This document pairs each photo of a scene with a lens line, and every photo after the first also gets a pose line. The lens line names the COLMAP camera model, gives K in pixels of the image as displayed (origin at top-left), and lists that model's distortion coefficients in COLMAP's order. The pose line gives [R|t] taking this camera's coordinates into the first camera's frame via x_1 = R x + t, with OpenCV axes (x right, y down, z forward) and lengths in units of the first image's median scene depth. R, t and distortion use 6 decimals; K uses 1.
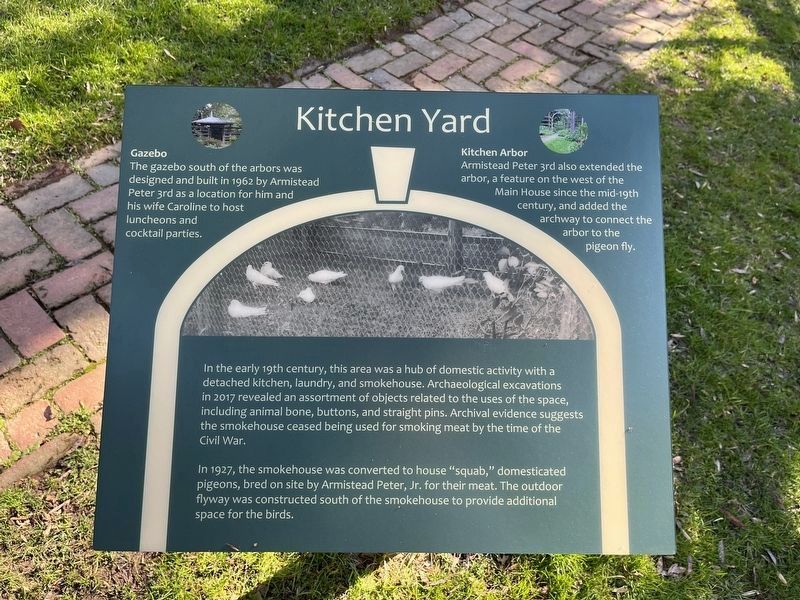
lens RADIAL K [[621.9, 0, 400.8], [0, 621.9, 299.4], [0, 0, 1]] dist [0.003599, -0.022090]
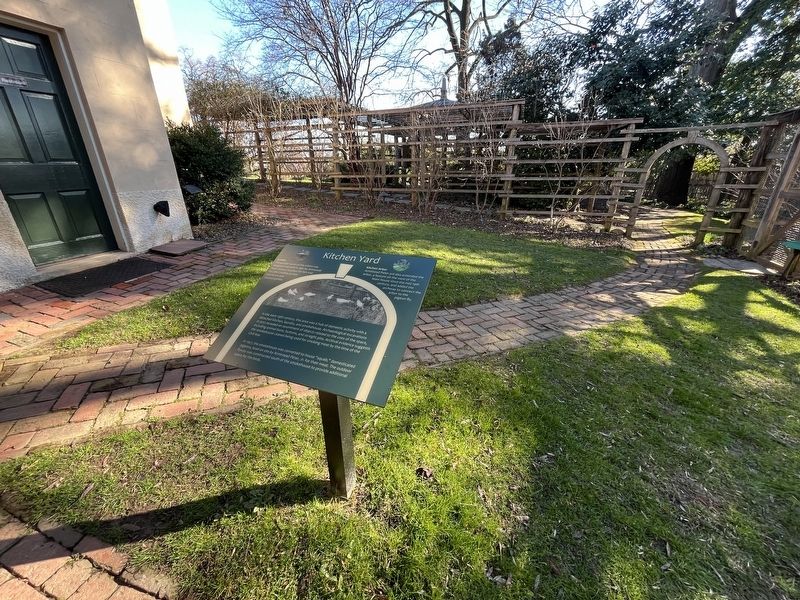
lens RADIAL K [[325.6, 0, 397.2], [0, 325.6, 297.0], [0, 0, 1]] dist [0.002495, 0.000107]
pose [[0.929135, 0.116571, -0.350884, 0.799506], [-0.278375, 0.845127, -0.456364, 0.555957], [0.243343, 0.521701, 0.817687, -0.165739]]
